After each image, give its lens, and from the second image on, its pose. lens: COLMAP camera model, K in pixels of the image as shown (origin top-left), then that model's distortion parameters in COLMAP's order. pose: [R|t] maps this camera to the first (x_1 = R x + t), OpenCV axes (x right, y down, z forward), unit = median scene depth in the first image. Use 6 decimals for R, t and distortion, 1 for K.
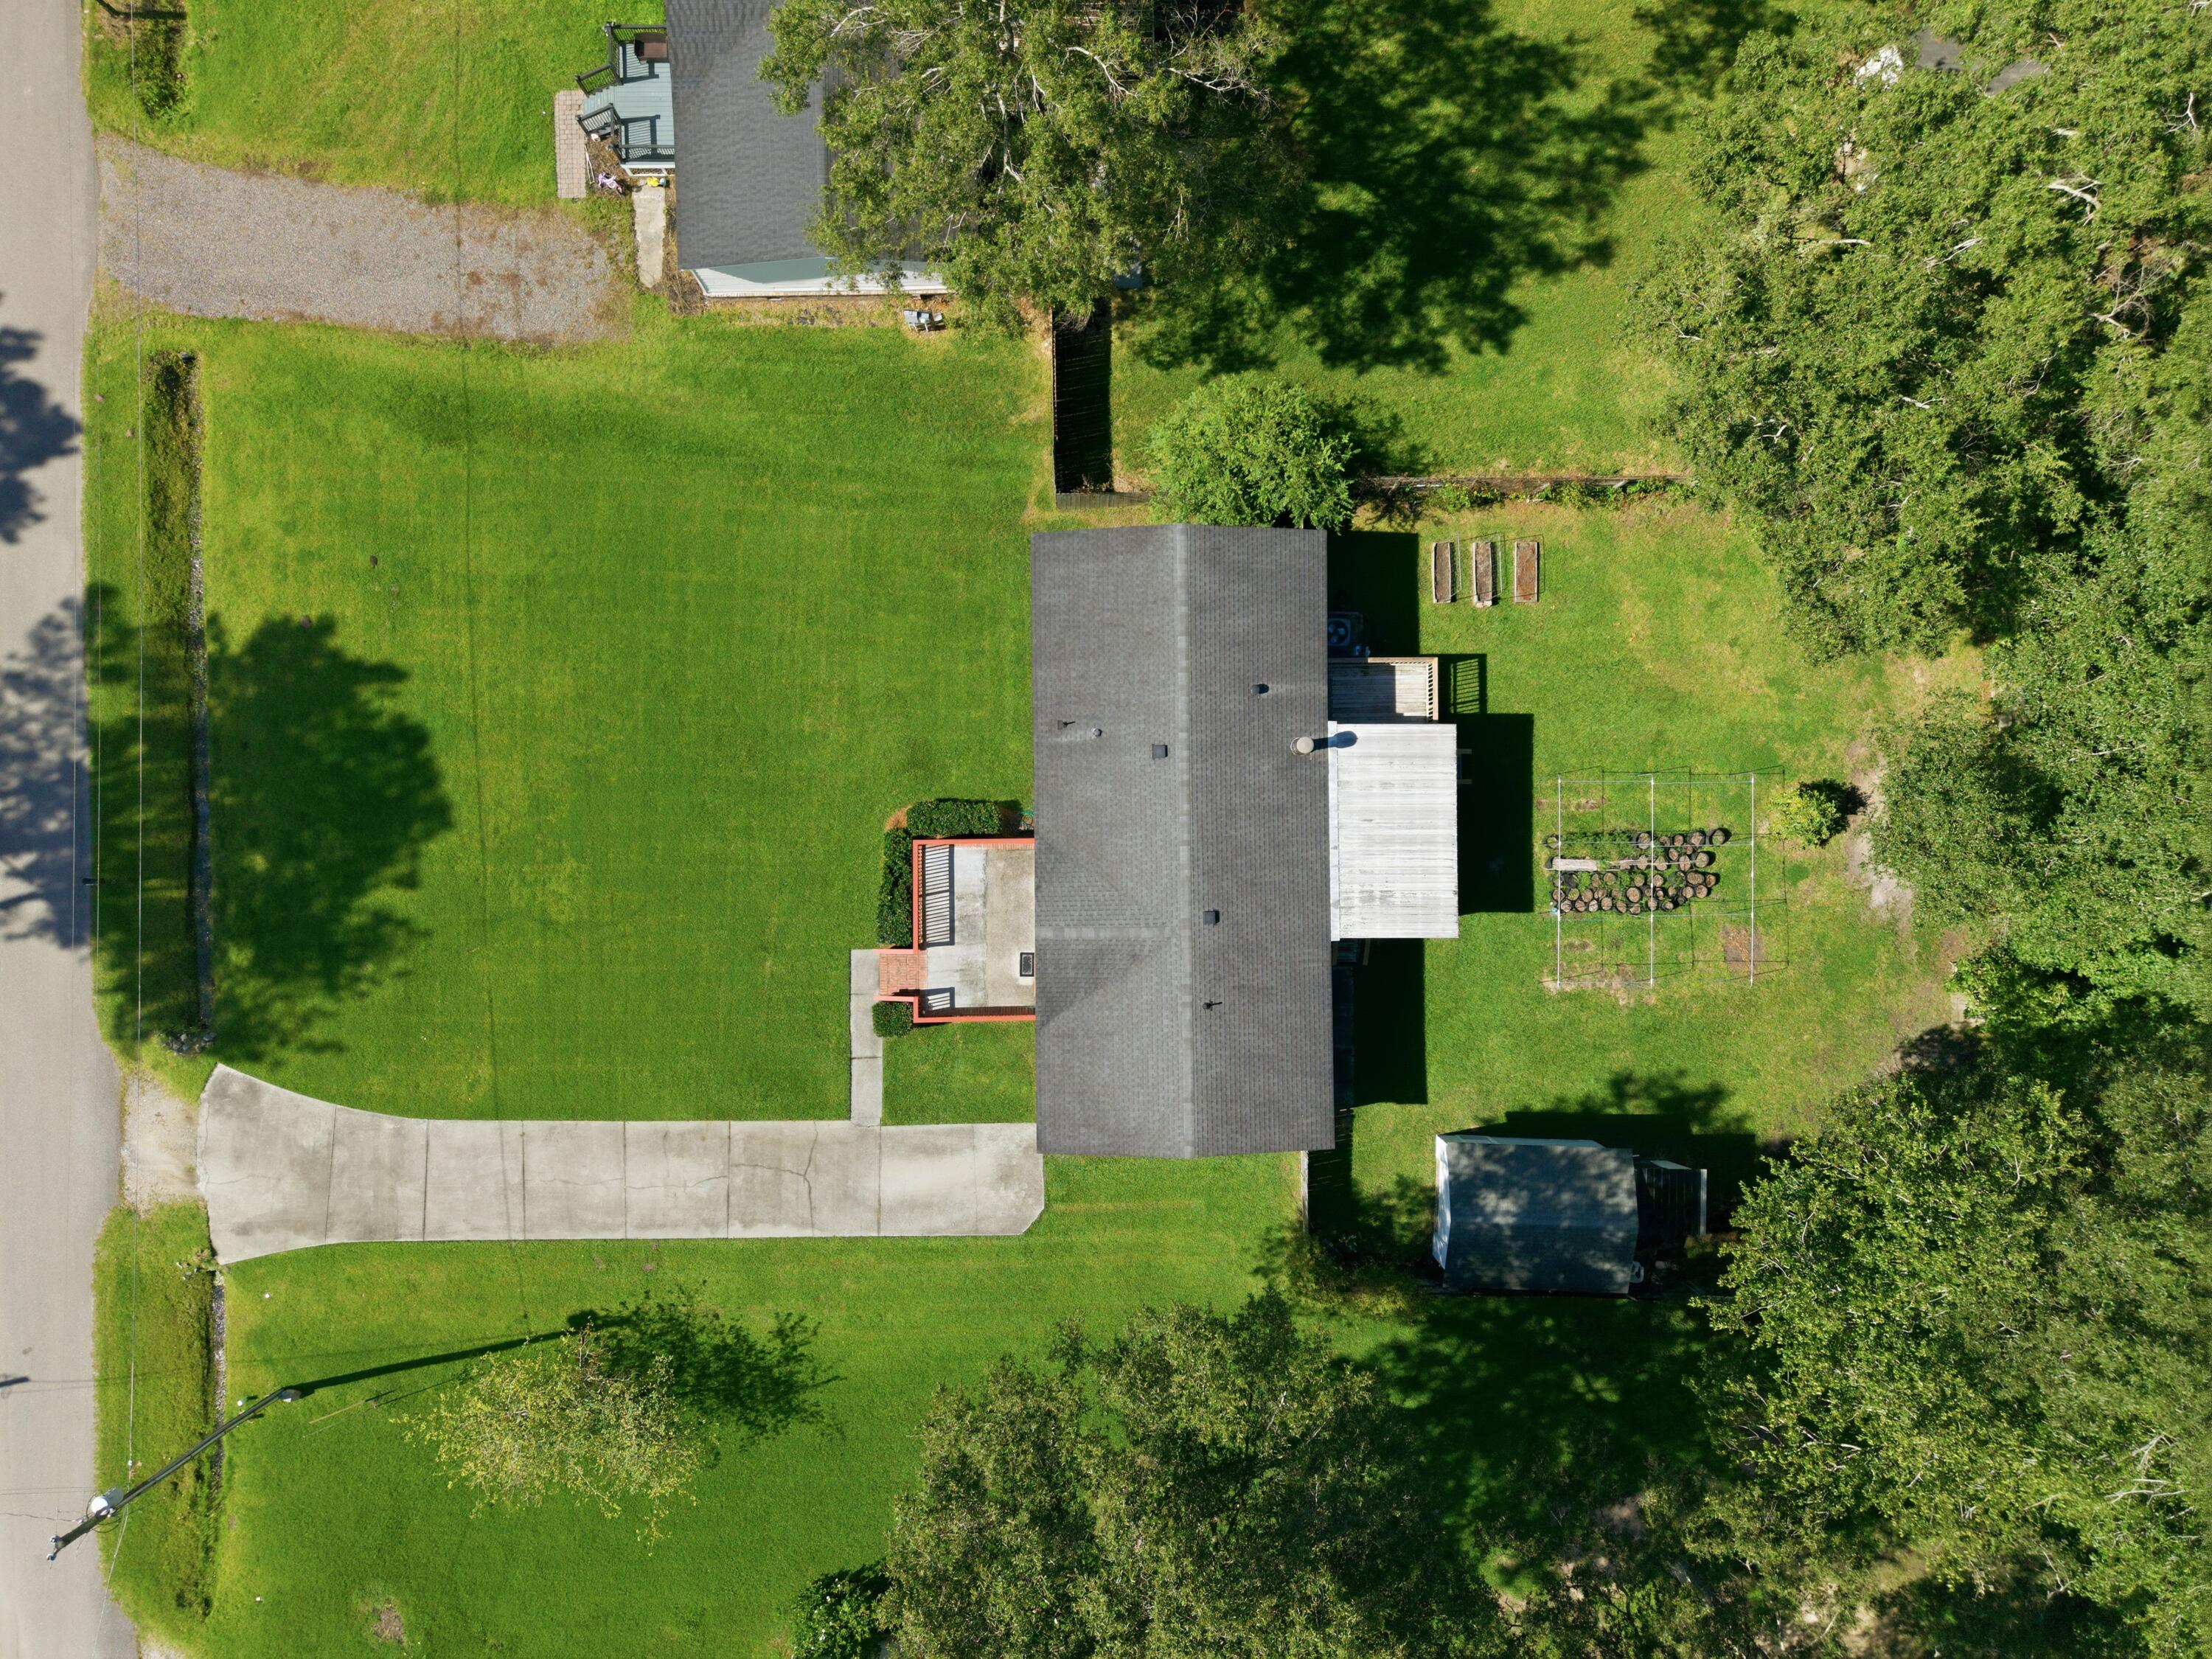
lens RADIAL K [[1482.1, 0, 1107.8], [0, 1482.1, 838.8], [0, 0, 1]] dist [0.033181, -0.036129]
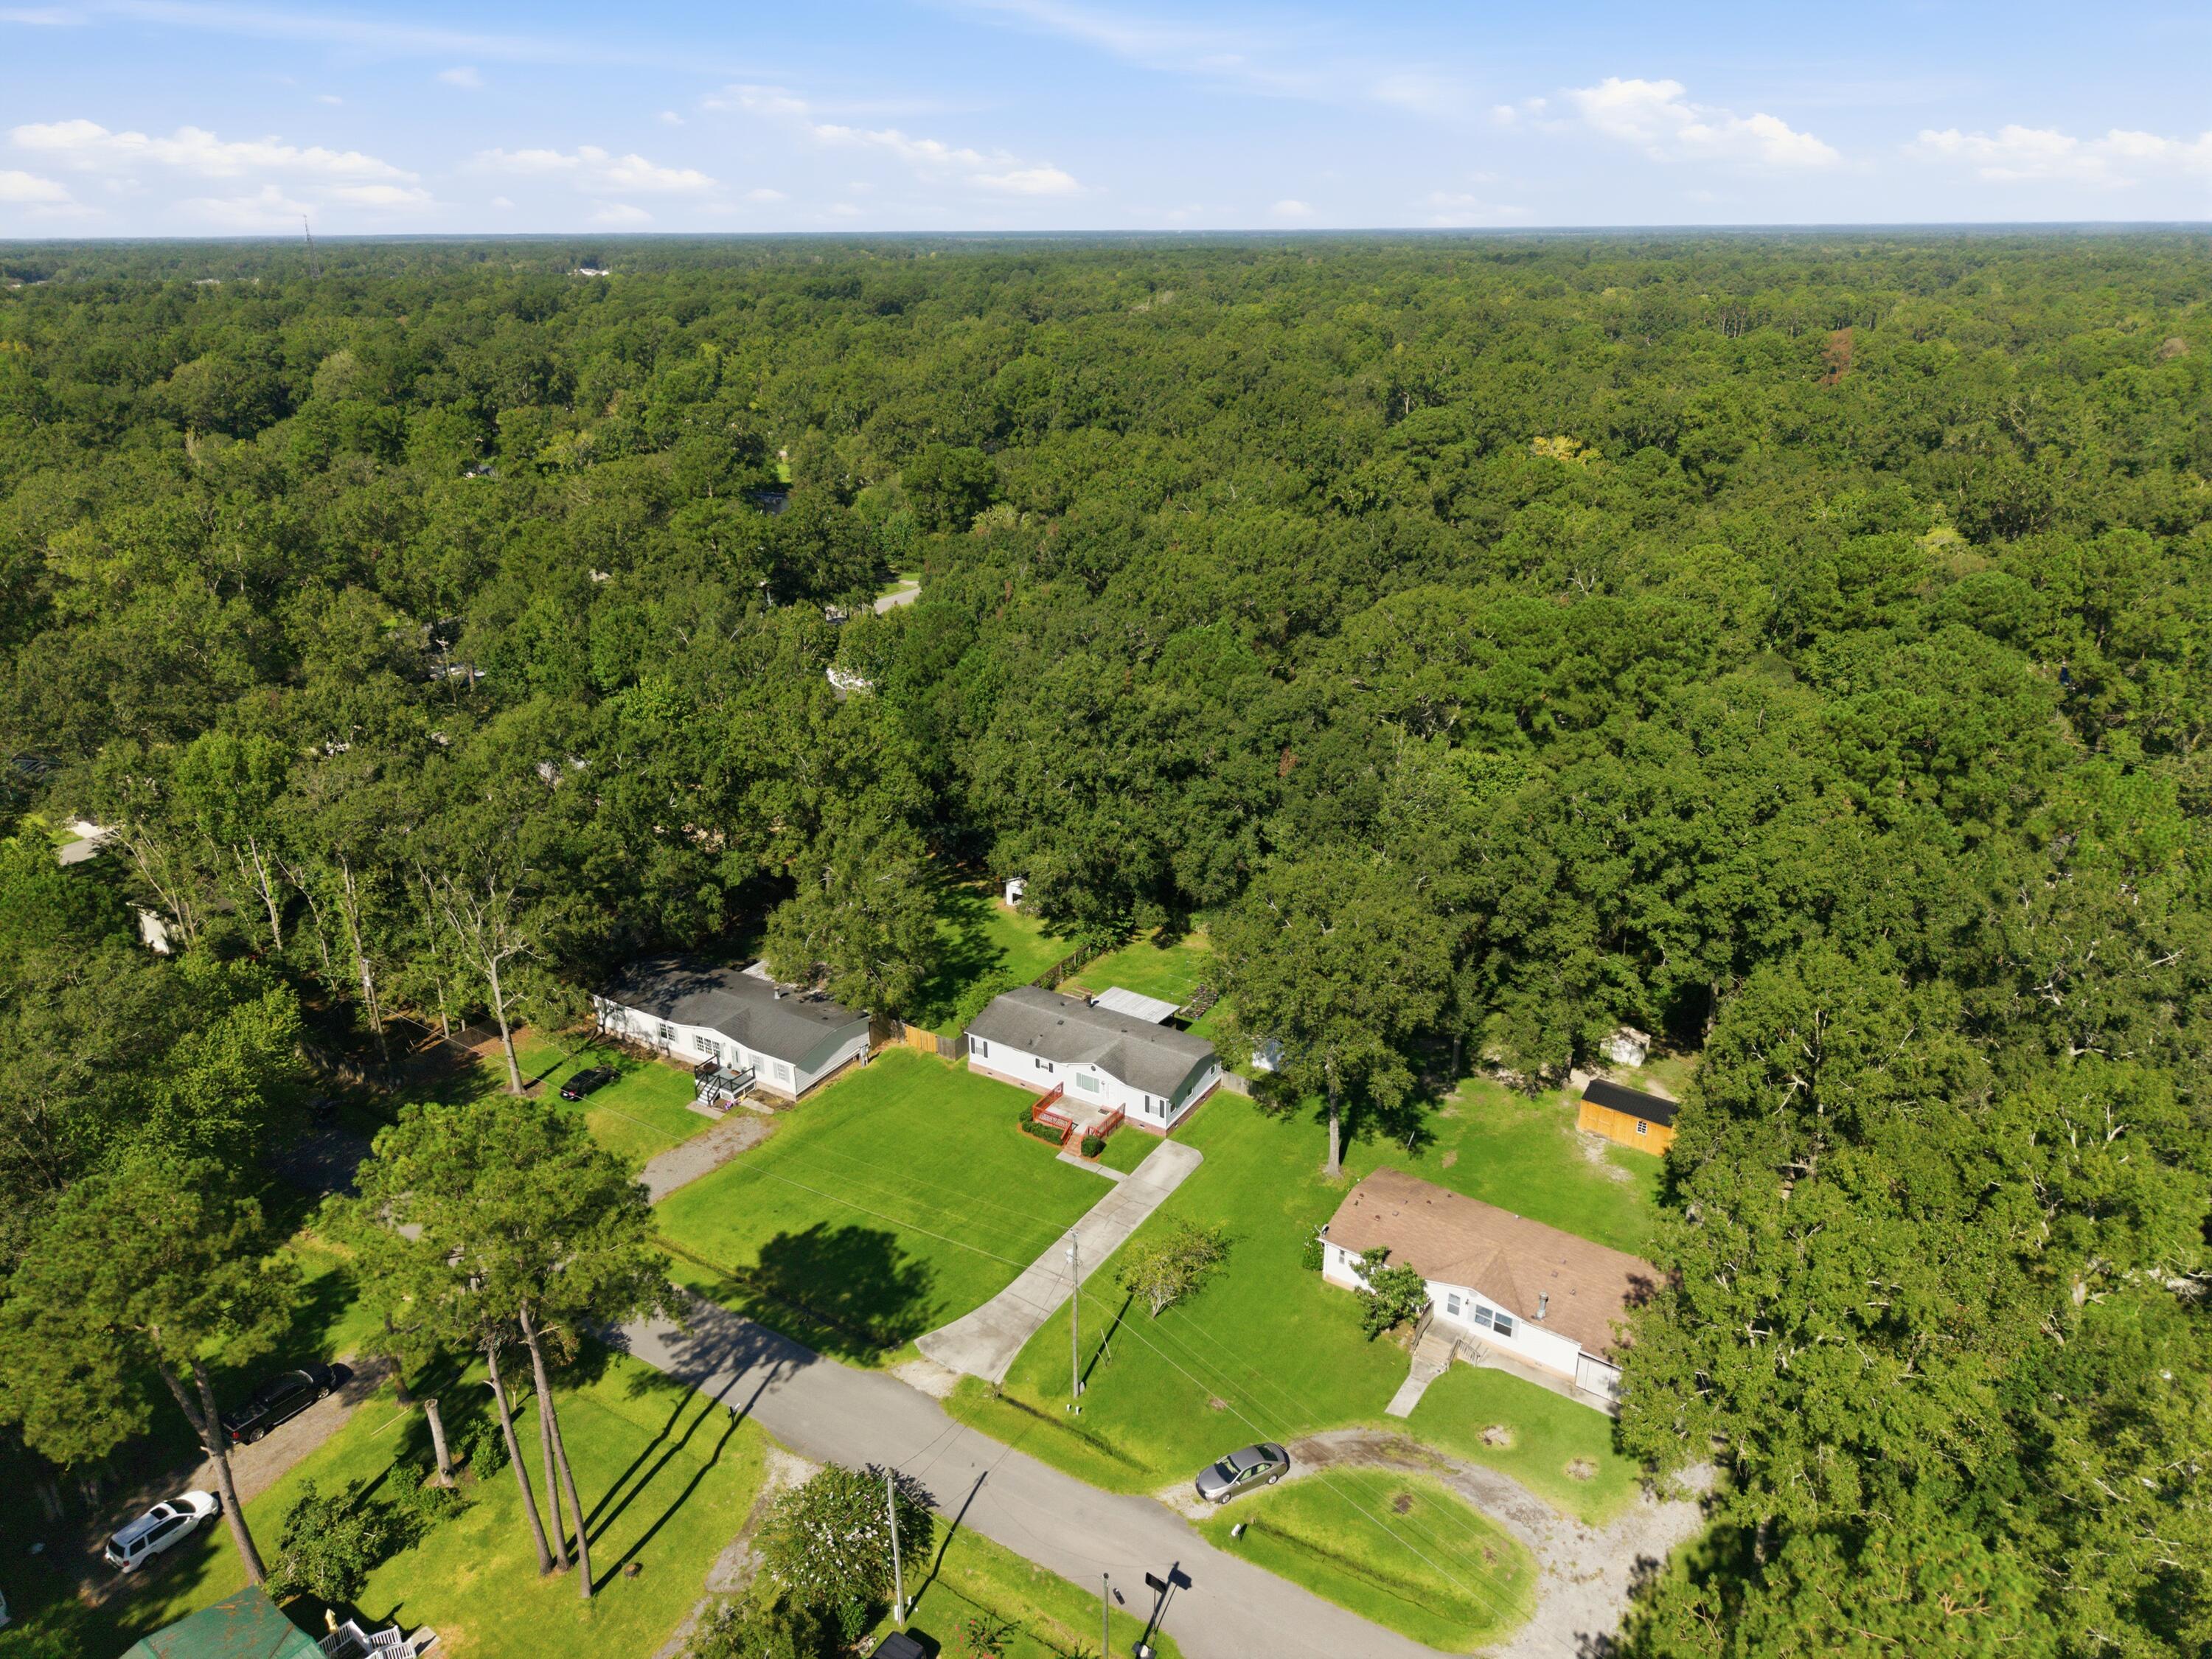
lens RADIAL K [[1482.1, 0, 1127.2], [0, 1482.1, 842.9], [0, 0, 1]] dist [0.033181, -0.036129]
pose [[0.537051, -0.359050, 0.763321, -1.651450], [0.843549, 0.227844, -0.486325, 1.144515], [0.000697, 0.905080, 0.425240, -0.370931]]
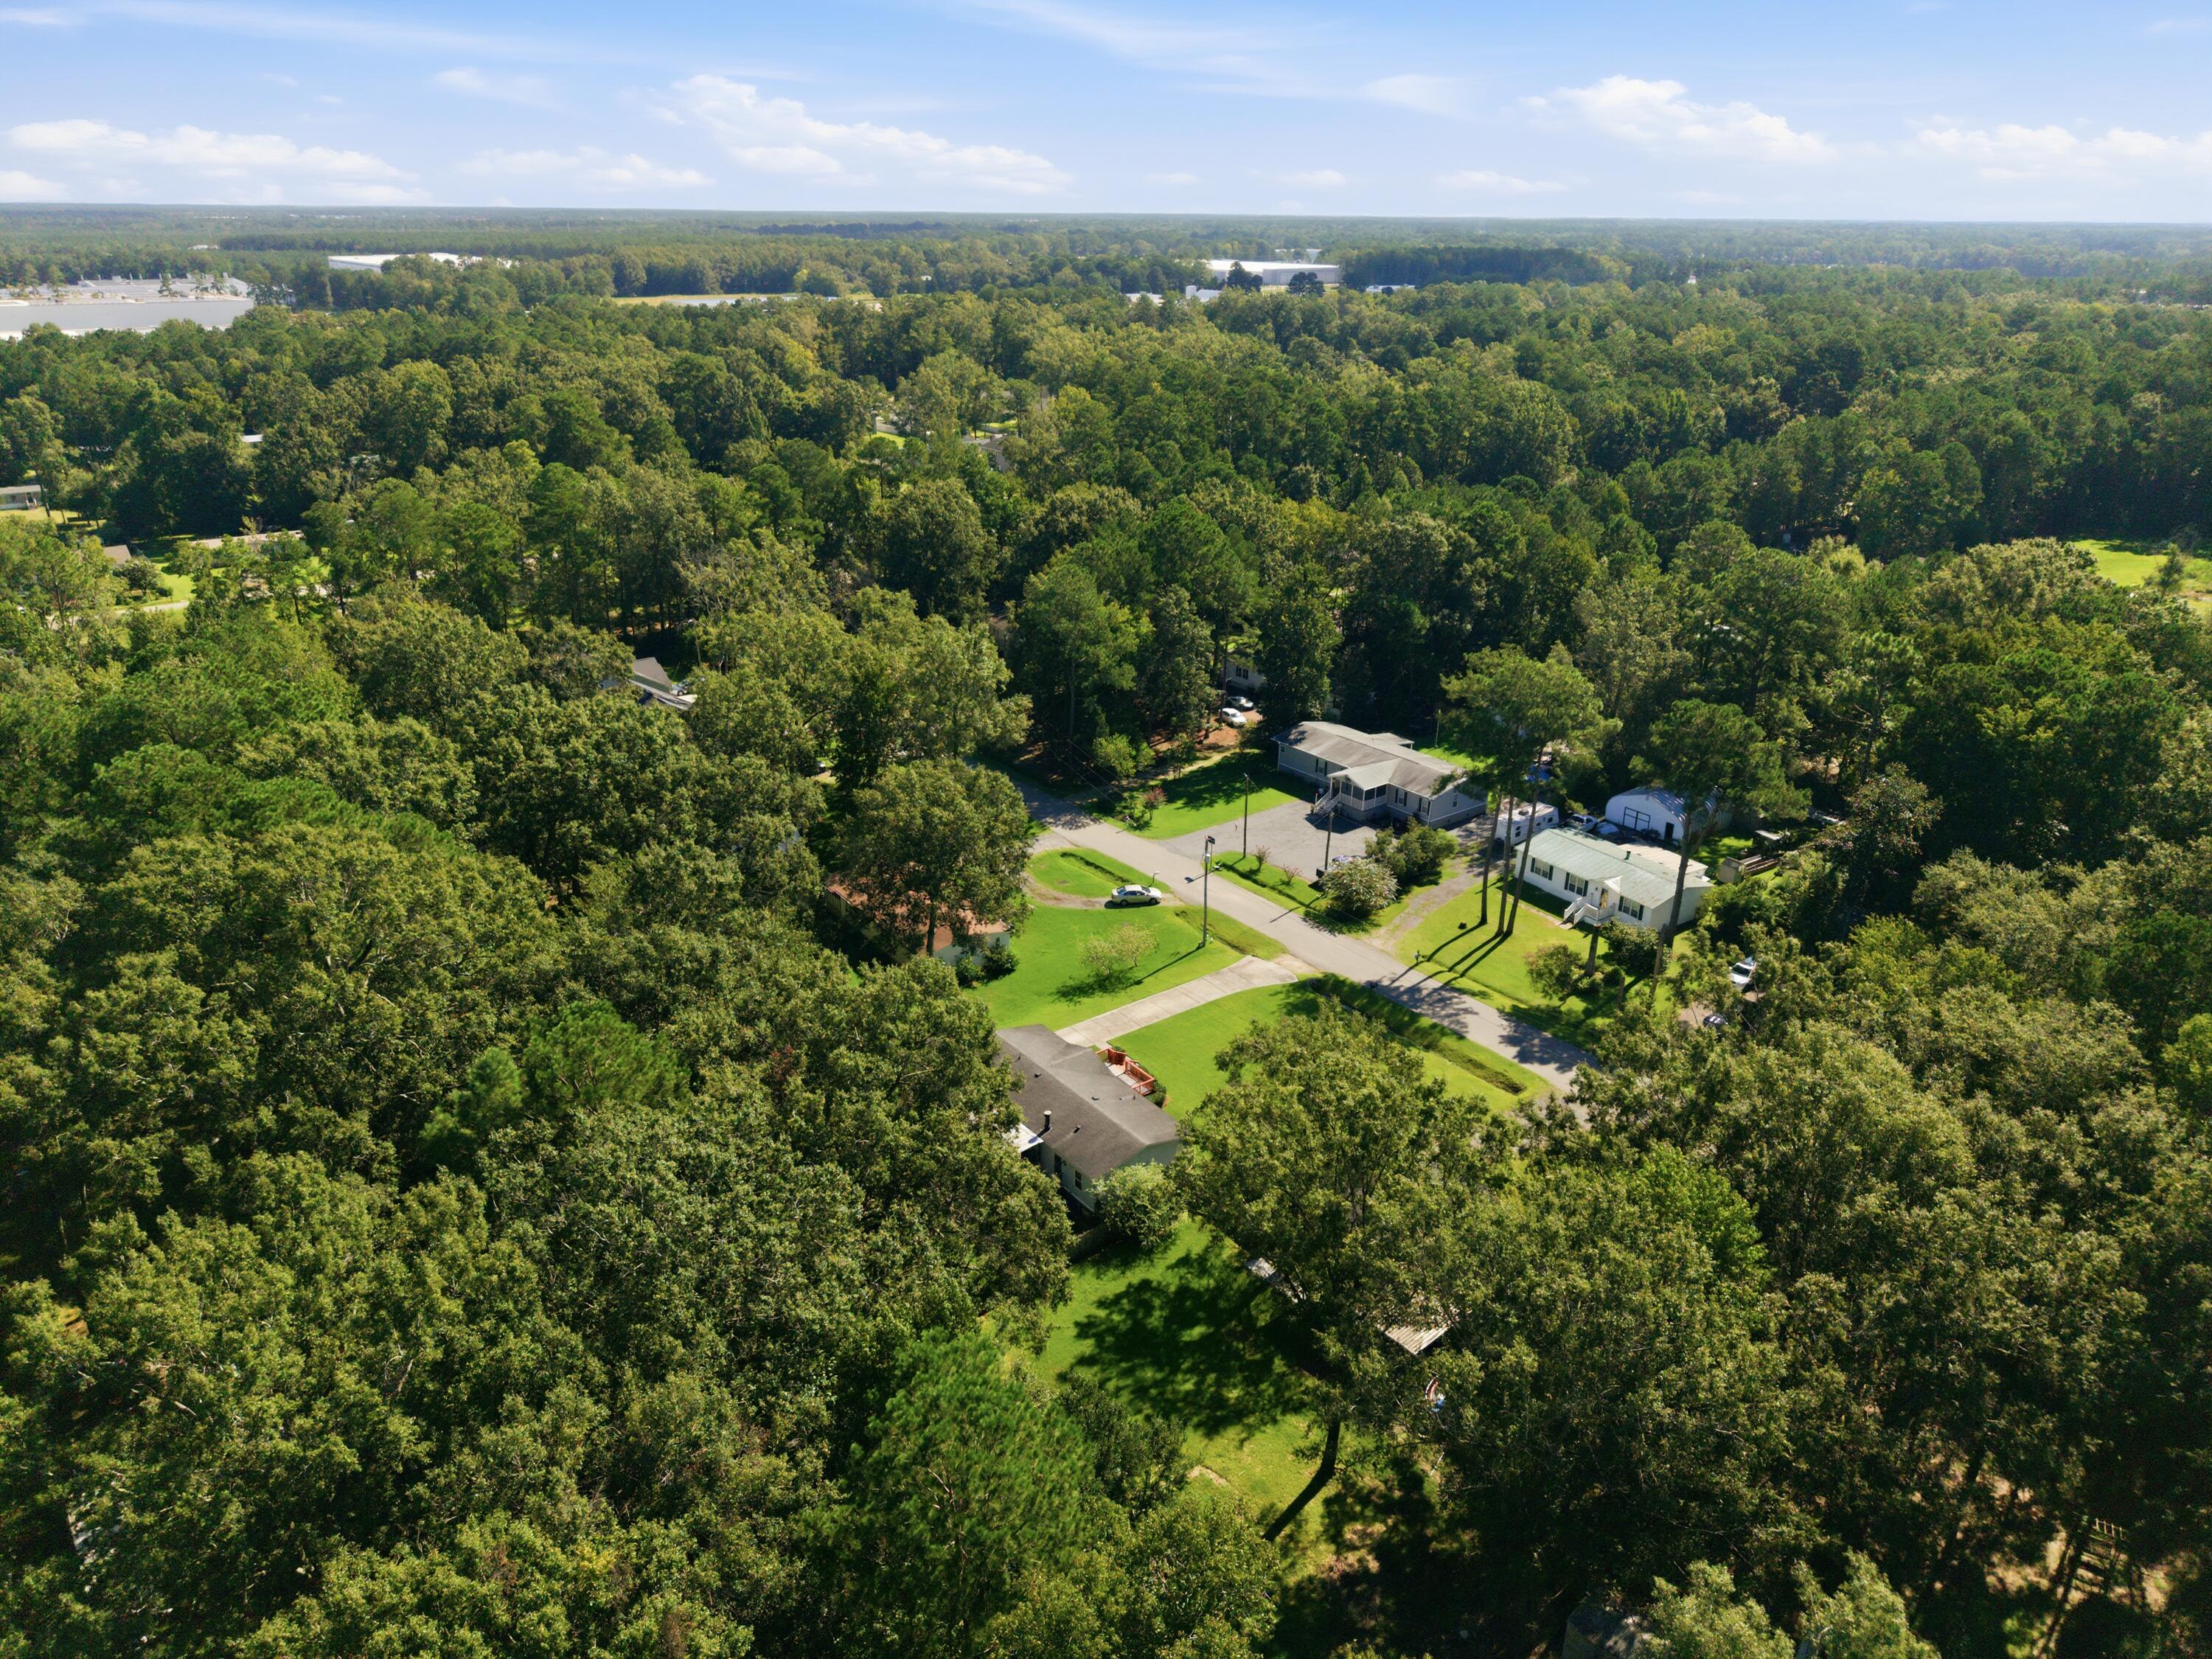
lens RADIAL K [[1482.1, 0, 1102.5], [0, 1482.1, 828.5], [0, 0, 1]] dist [0.033181, -0.036129]
pose [[-0.796985, 0.199926, -0.569952, 1.197158], [-0.603572, -0.299124, 0.739071, -1.564663], [-0.022727, 0.933035, 0.359067, -0.240404]]
